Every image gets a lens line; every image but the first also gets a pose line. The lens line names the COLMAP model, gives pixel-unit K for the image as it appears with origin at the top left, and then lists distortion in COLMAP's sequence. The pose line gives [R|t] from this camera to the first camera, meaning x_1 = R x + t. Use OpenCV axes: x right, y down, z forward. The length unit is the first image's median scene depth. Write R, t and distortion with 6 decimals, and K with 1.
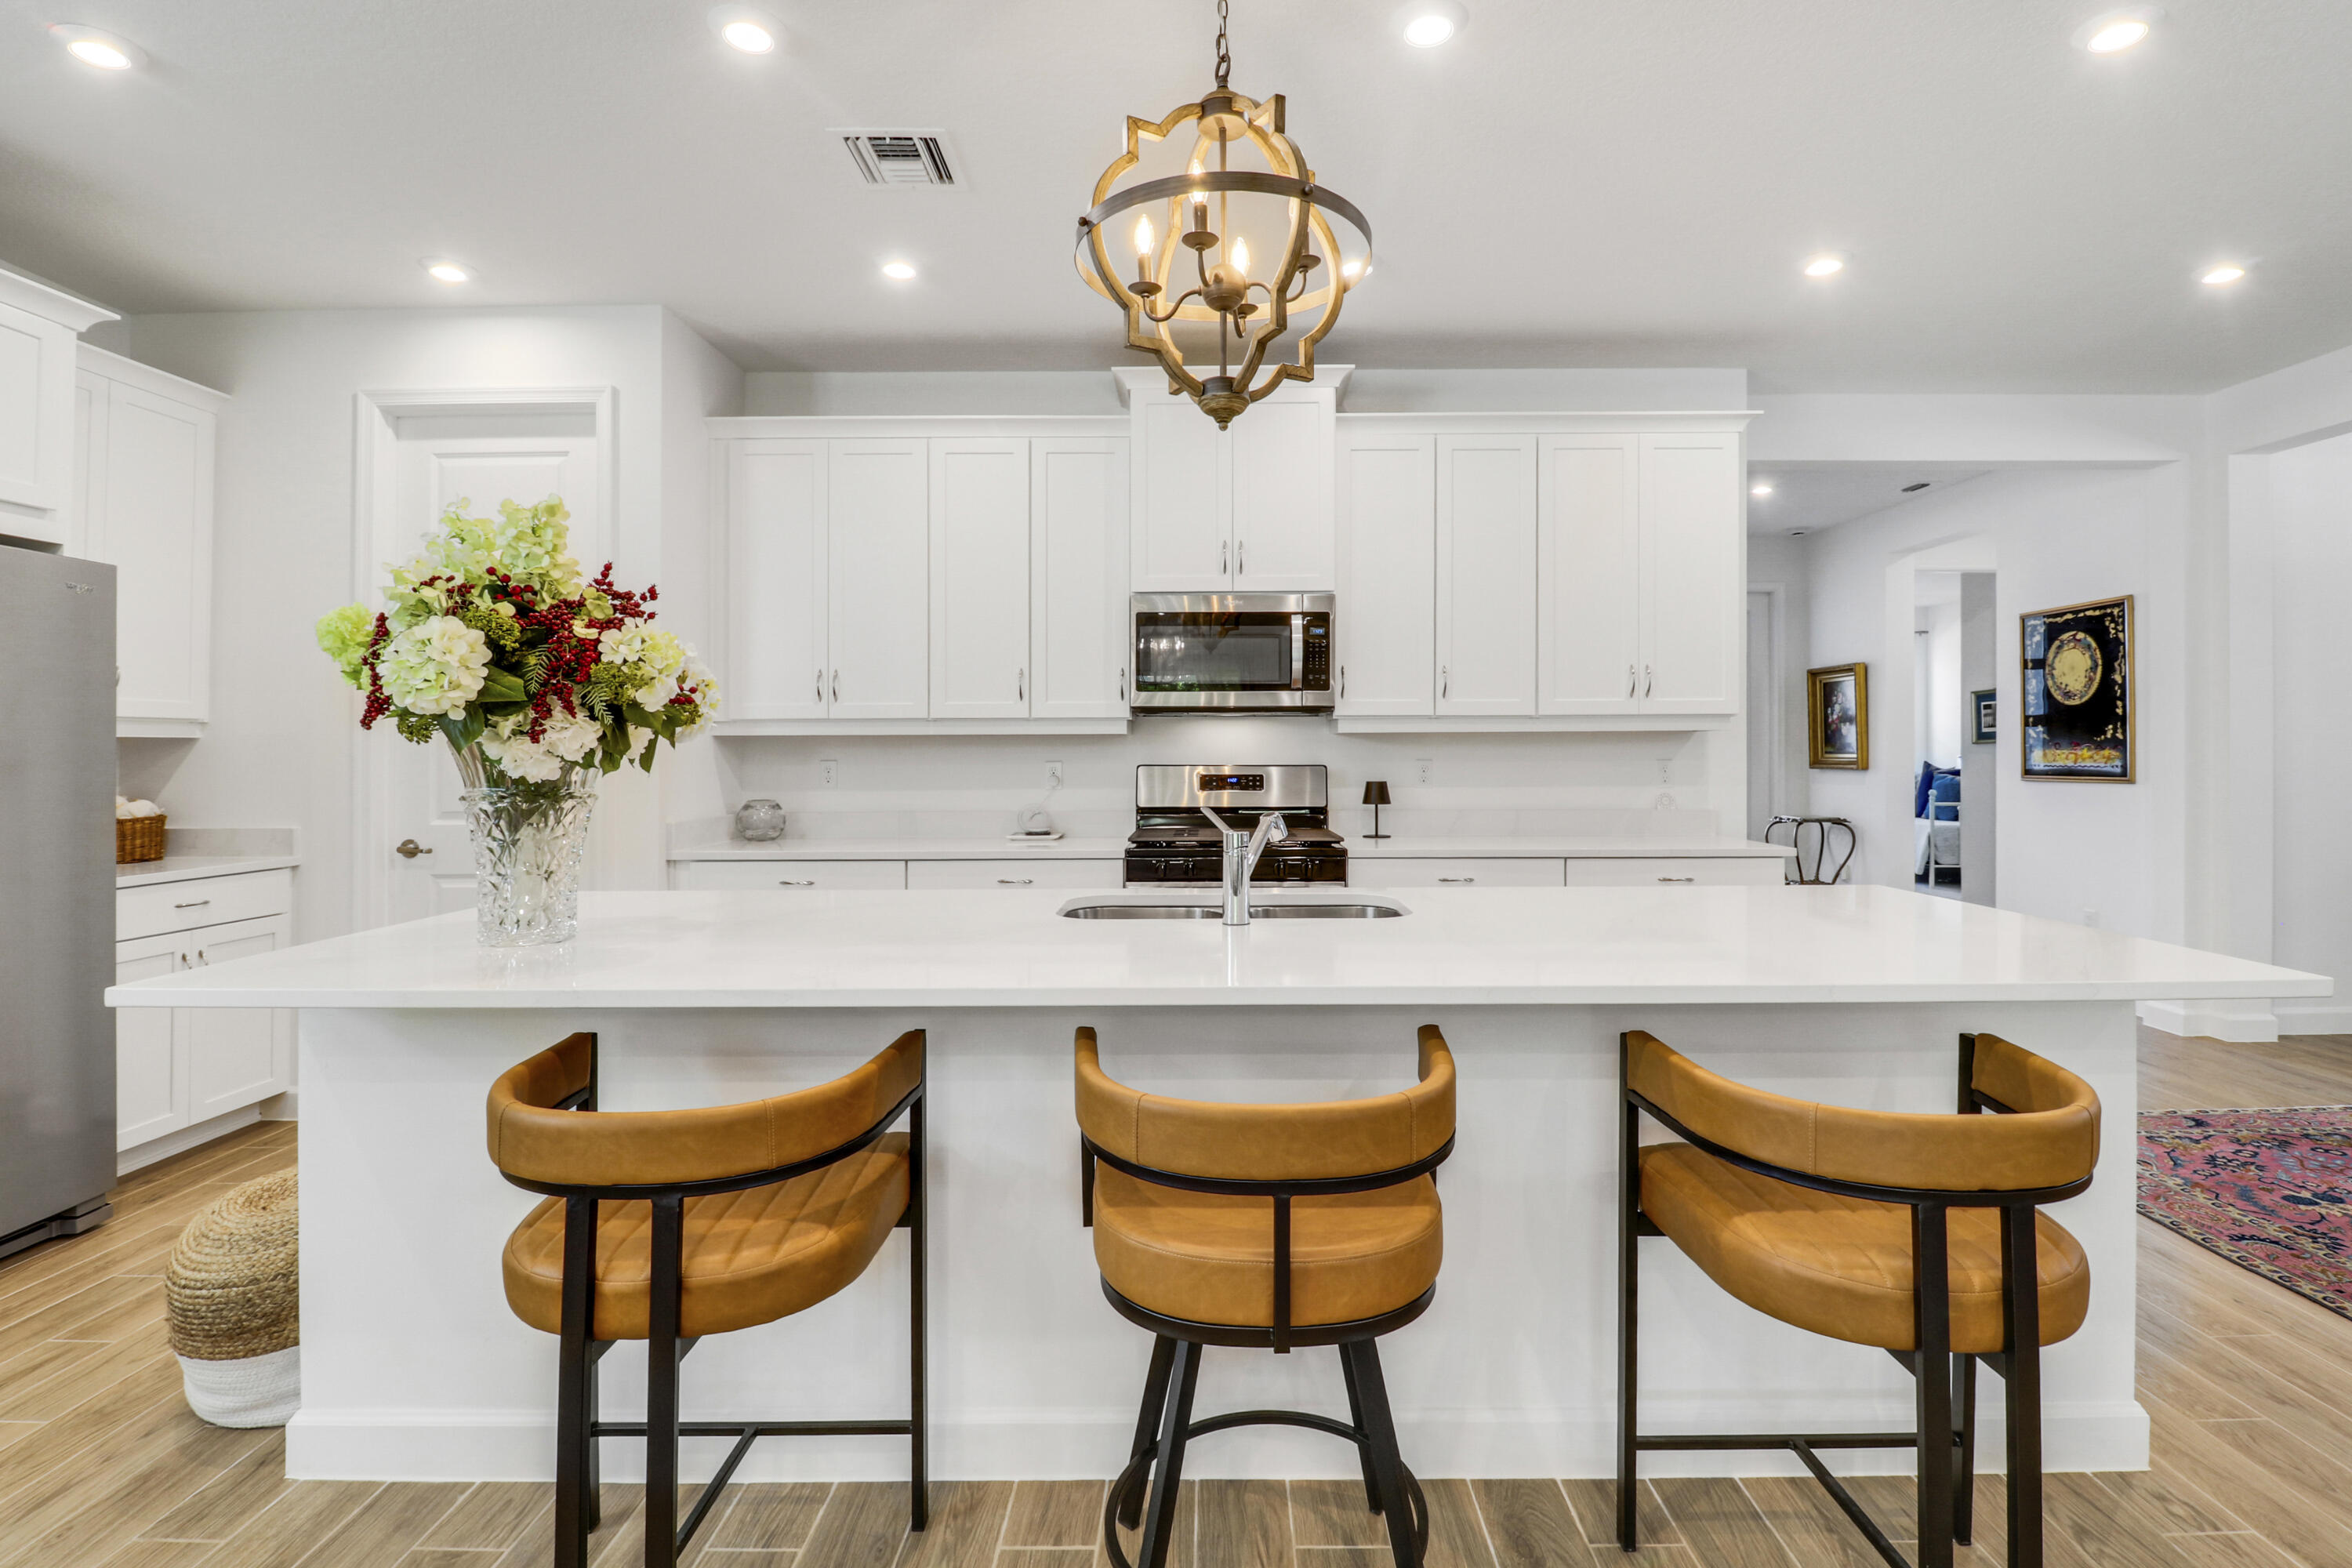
lens RADIAL K [[1104.3, 0, 1181.4], [0, 1104.3, 783.1], [0, 0, 1]] dist [-0.012233, -0.003701]
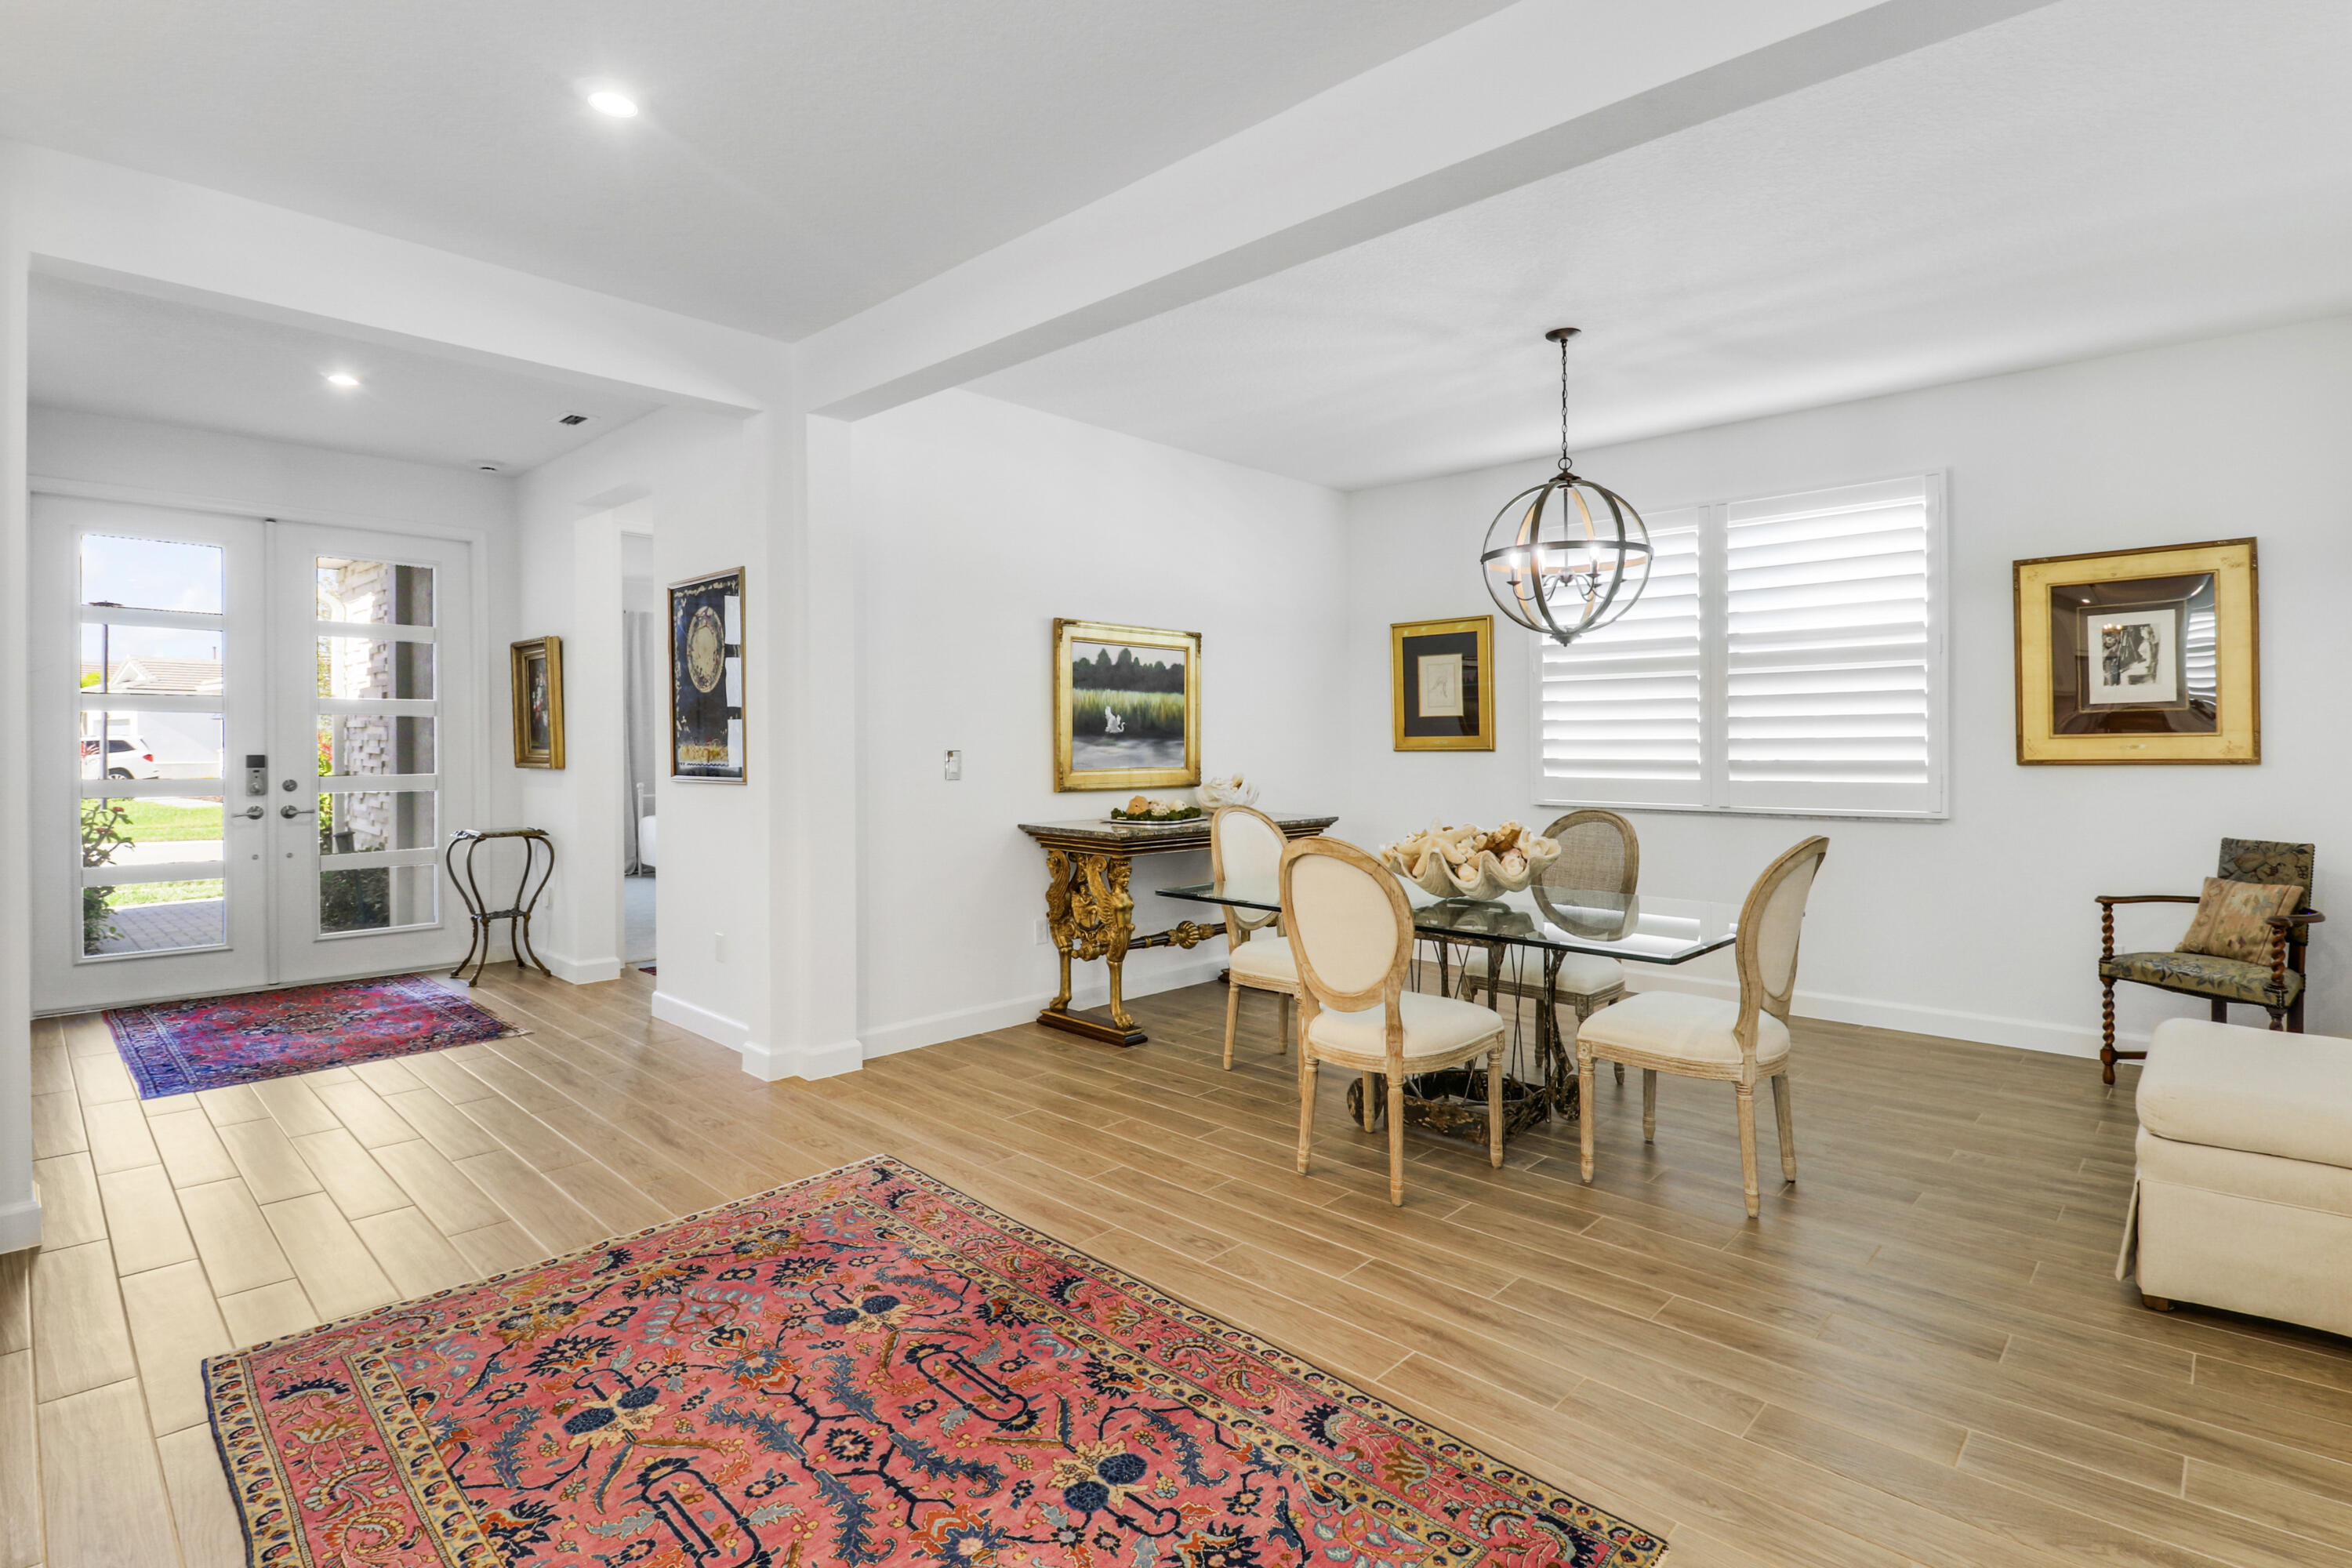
lens RADIAL K [[1104.3, 0, 1179.8], [0, 1104.3, 744.9], [0, 0, 1]] dist [-0.012233, -0.003701]
pose [[0.685615, 0.004442, 0.727951, 0.498503], [0.016127, 0.999643, -0.021289, -0.006948], [-0.727785, 0.026336, 0.685299, 0.164541]]
